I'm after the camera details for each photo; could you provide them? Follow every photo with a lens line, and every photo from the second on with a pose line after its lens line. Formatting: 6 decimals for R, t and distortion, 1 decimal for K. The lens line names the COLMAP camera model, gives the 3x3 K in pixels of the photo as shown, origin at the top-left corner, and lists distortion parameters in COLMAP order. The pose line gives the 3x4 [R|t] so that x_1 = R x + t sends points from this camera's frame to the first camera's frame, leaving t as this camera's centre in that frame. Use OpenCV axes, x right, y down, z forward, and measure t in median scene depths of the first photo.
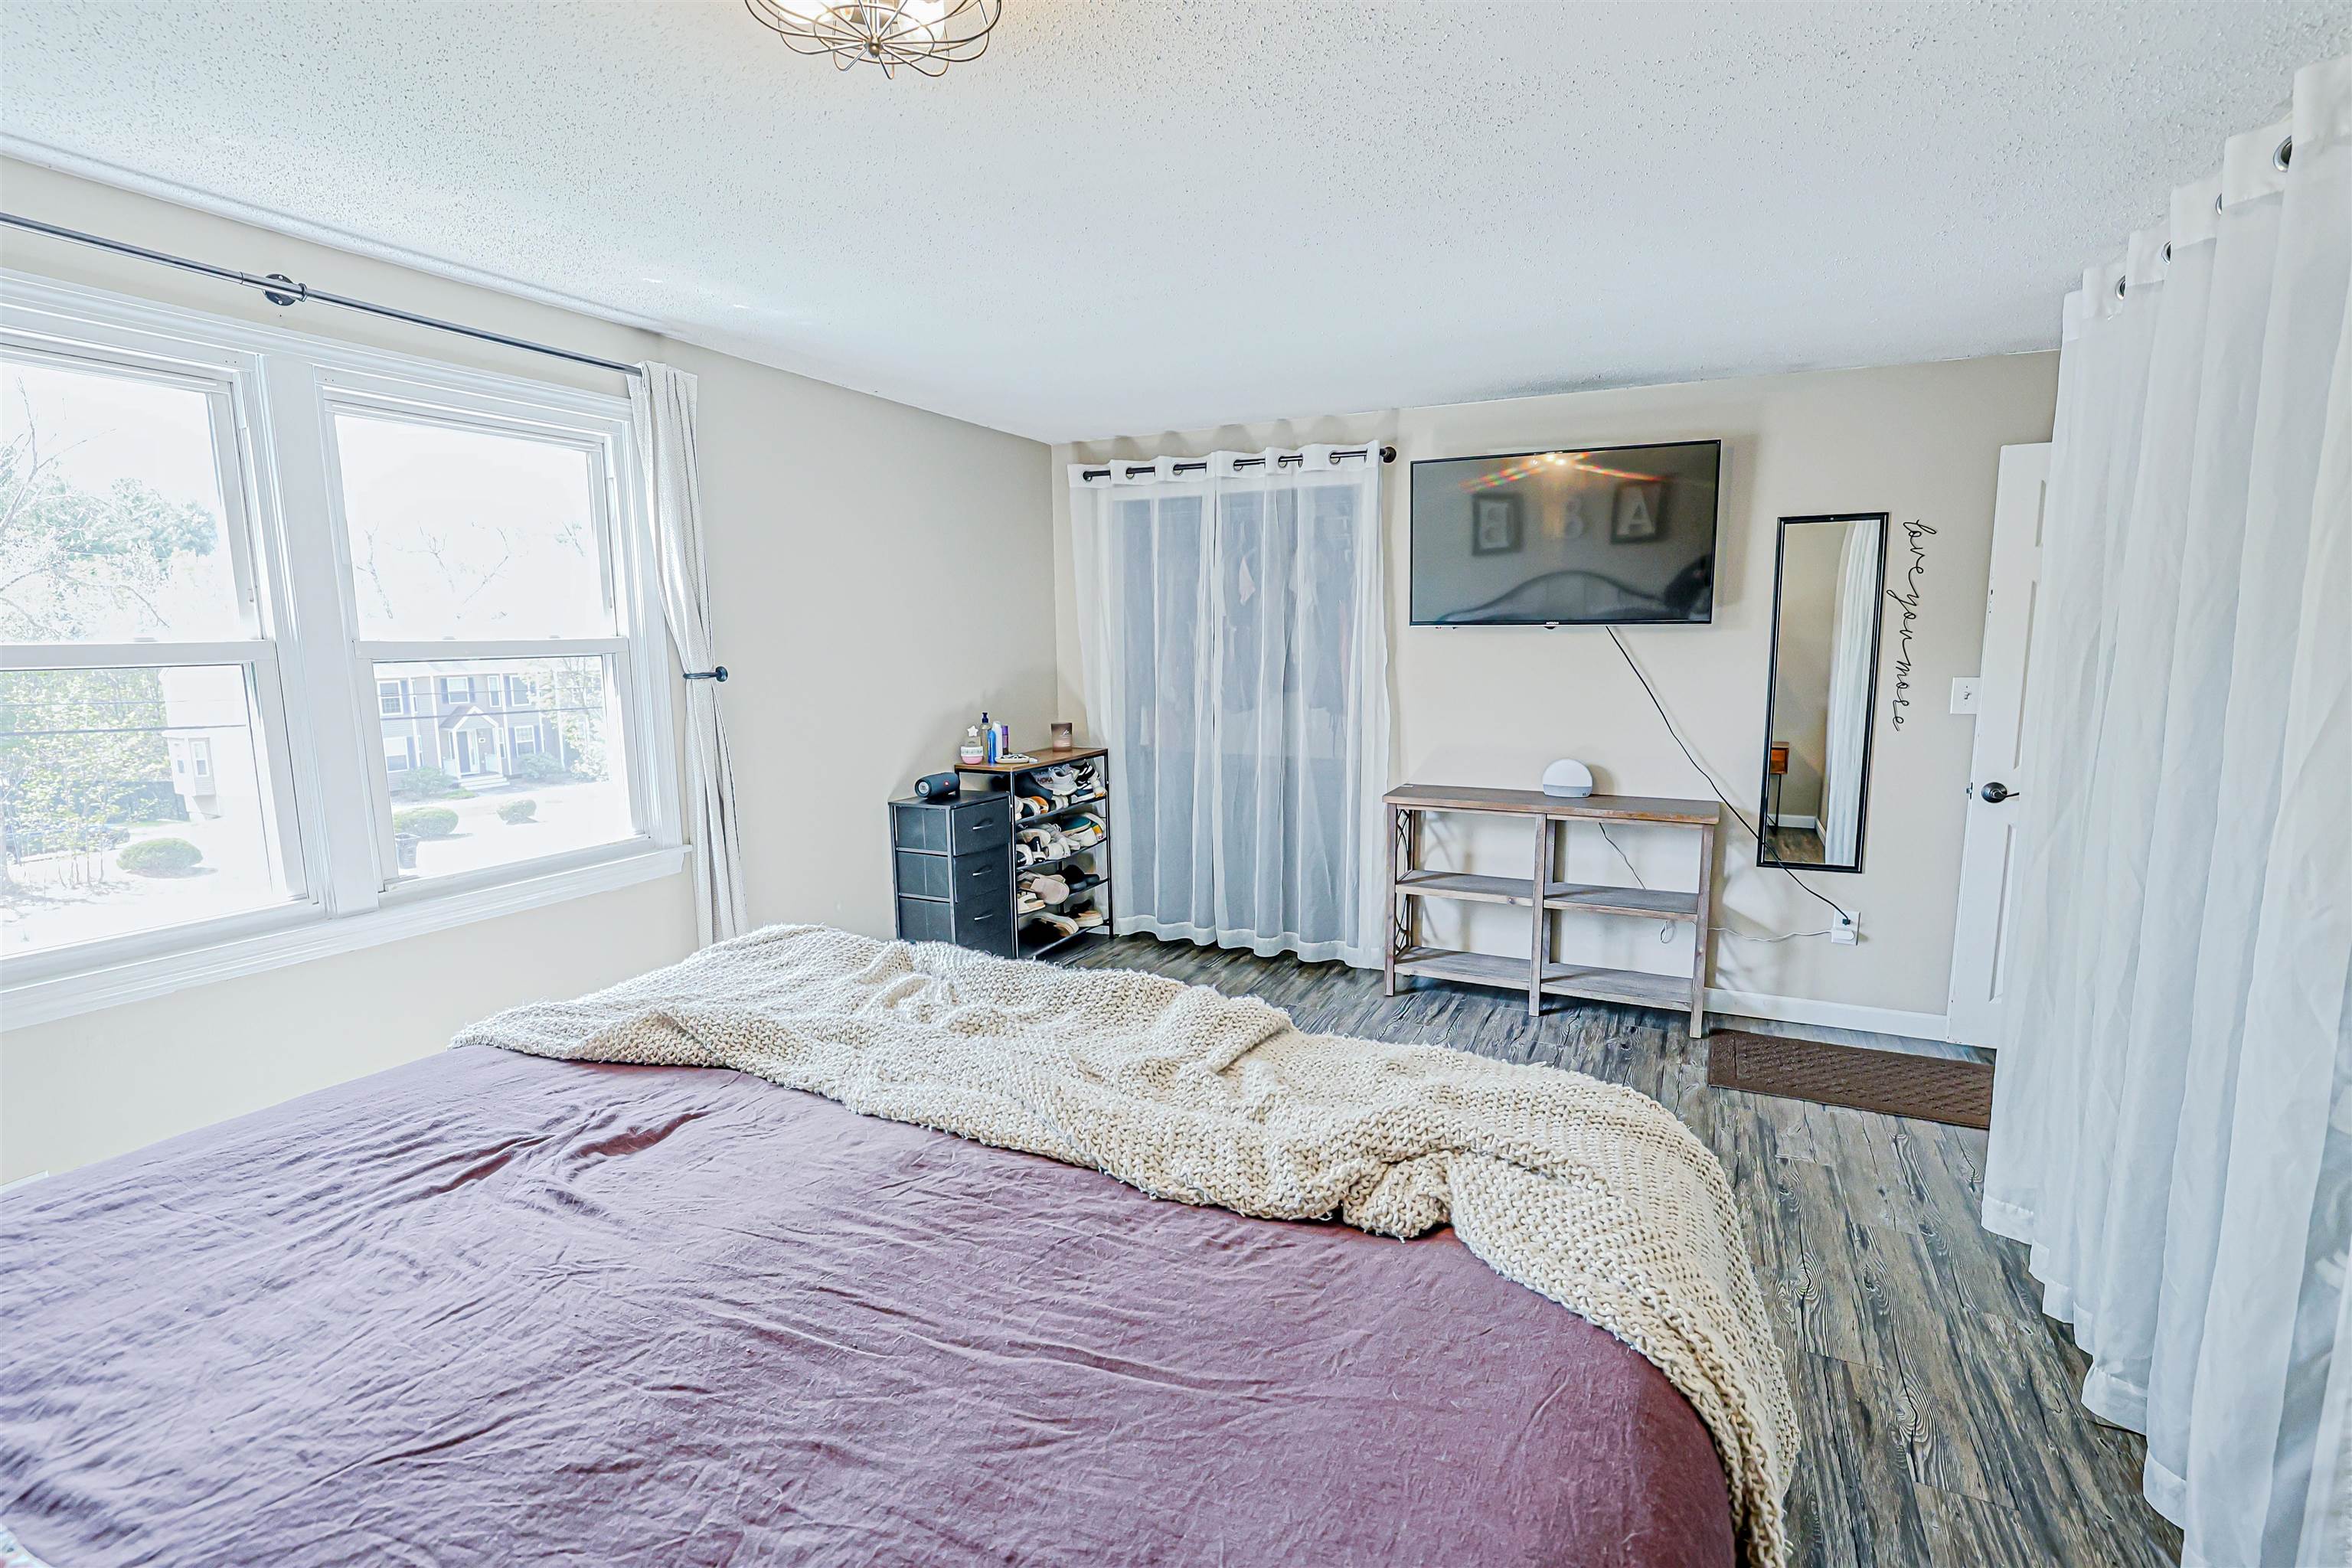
lens RADIAL K [[1087.3, 0, 1198.8], [0, 1087.3, 798.8], [0, 0, 1]] dist [-0.056133, 0.024242]
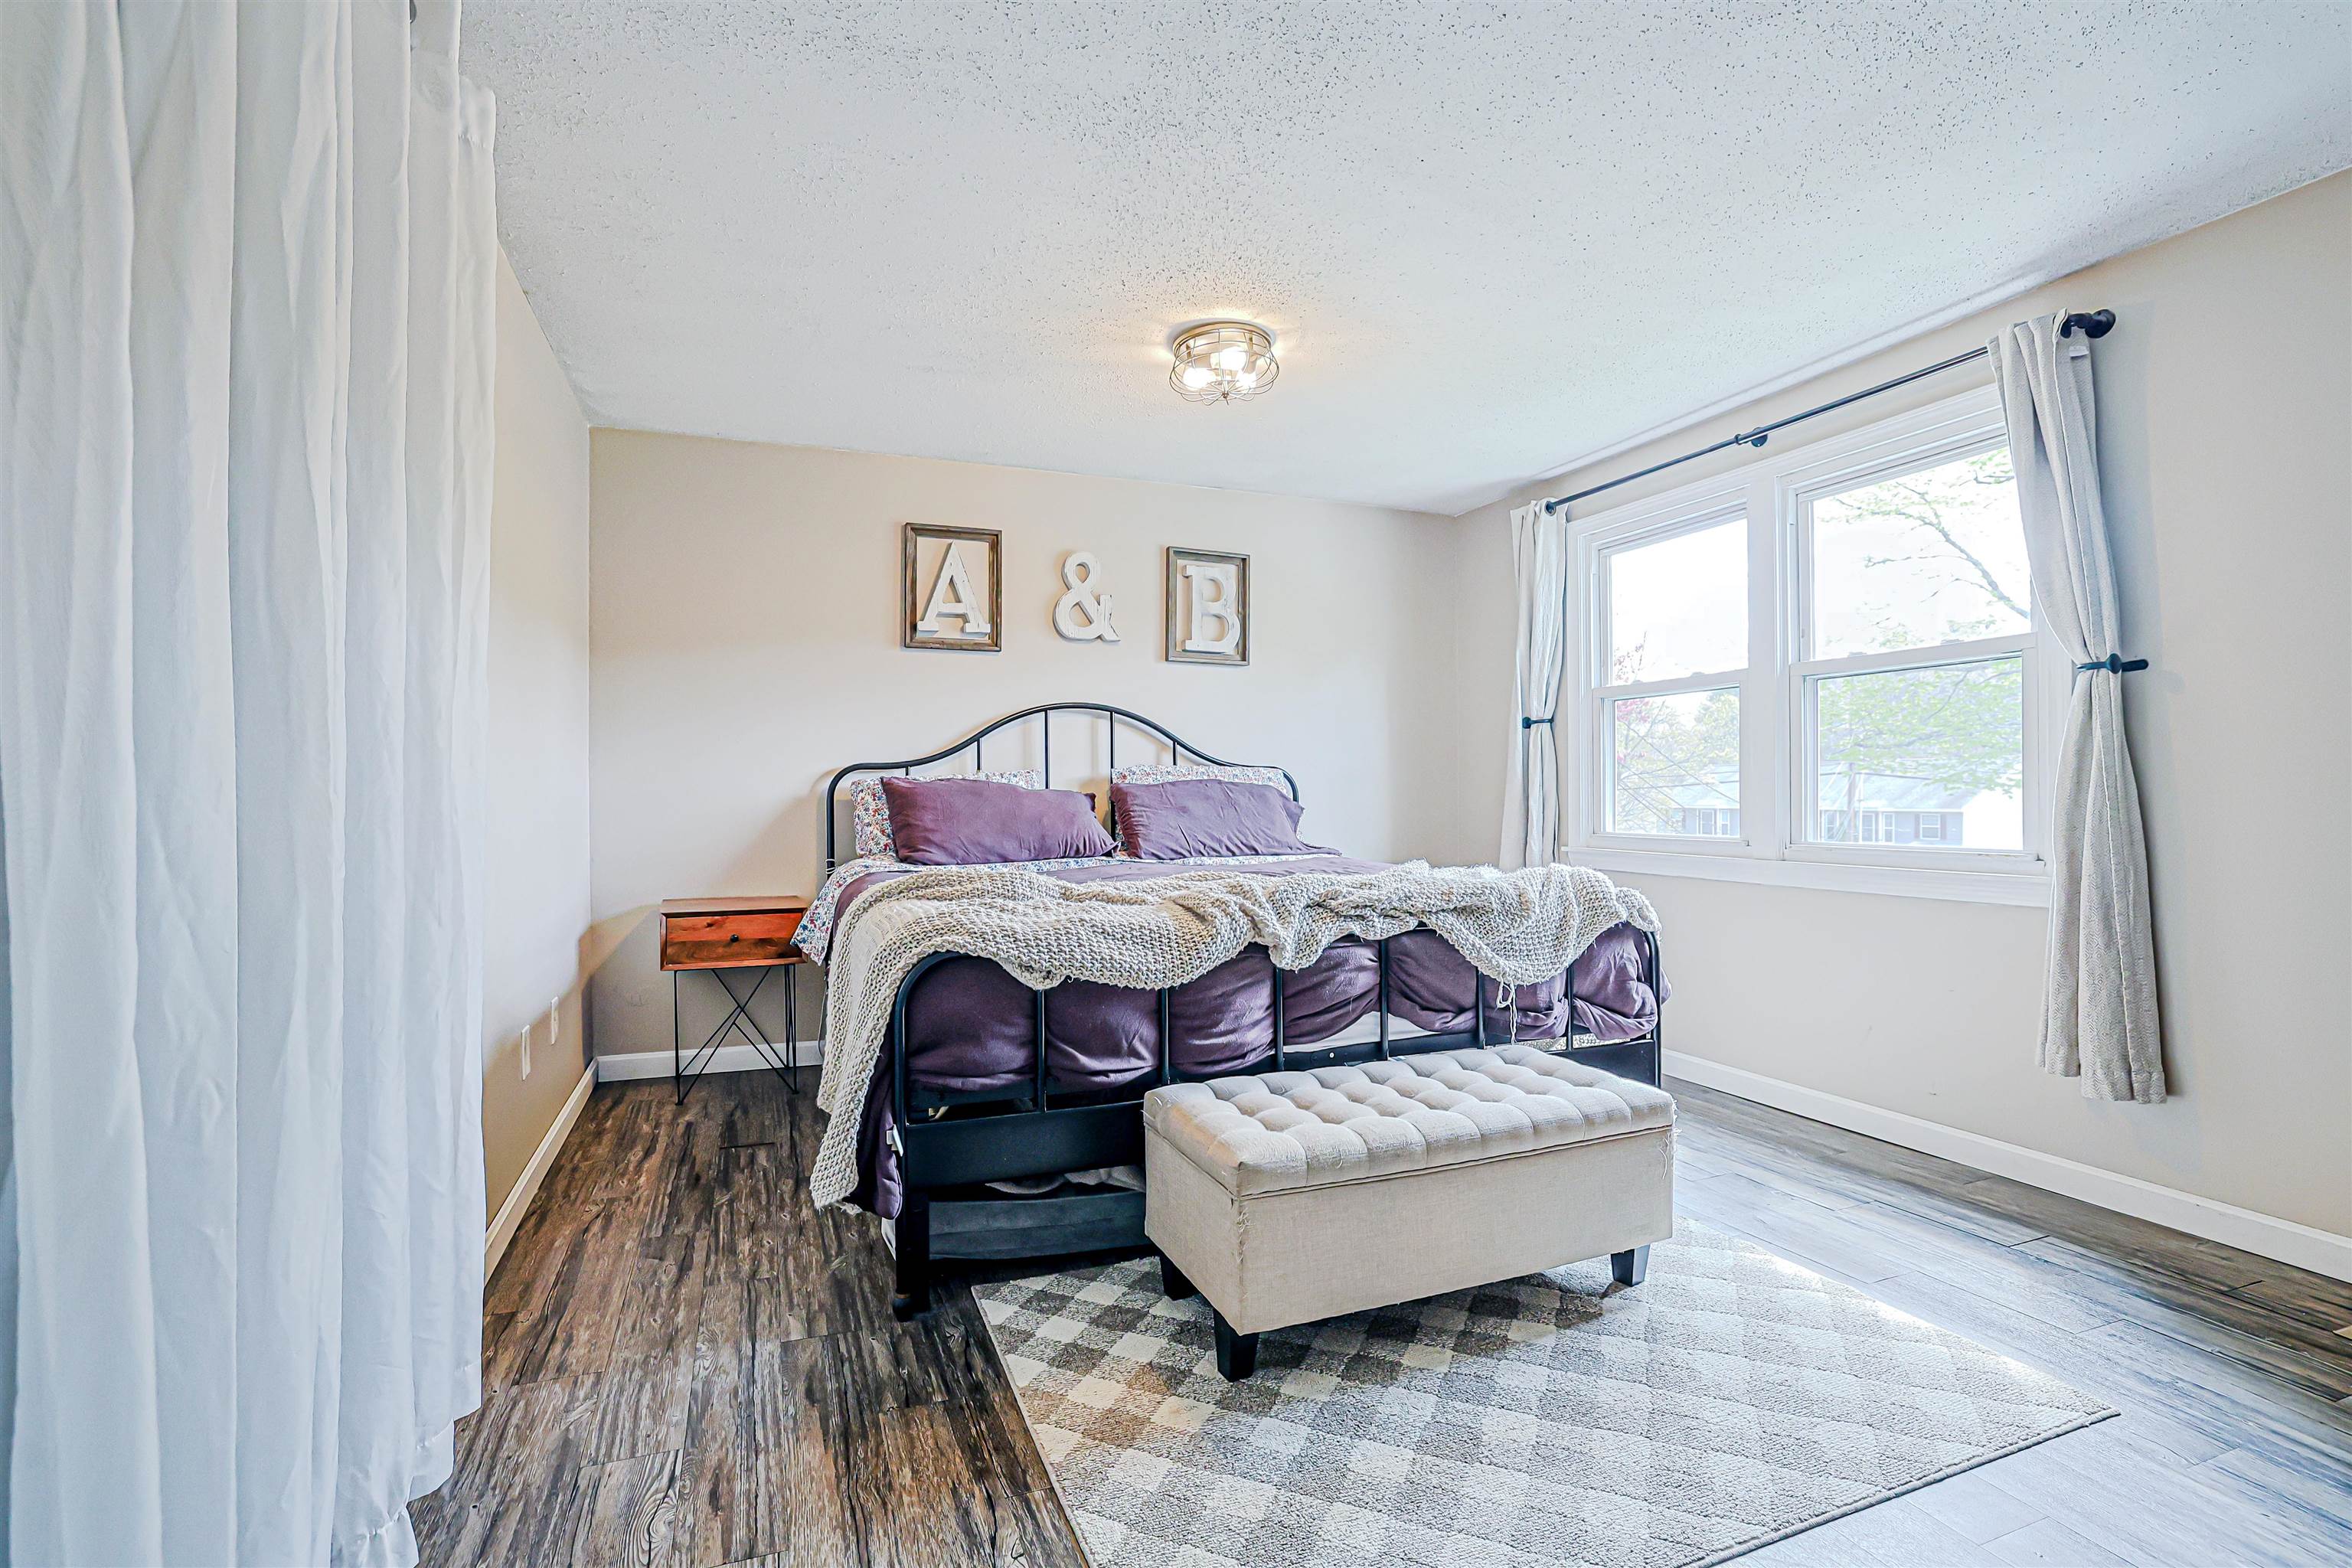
lens RADIAL K [[1087.3, 0, 1198.8], [0, 1087.3, 798.8], [0, 0, 1]] dist [-0.056133, 0.024242]
pose [[-0.678498, 0.013059, -0.734486, 0.922392], [-0.098797, 0.989136, 0.108852, -0.047858], [0.727928, 0.146420, -0.669837, 1.650866]]
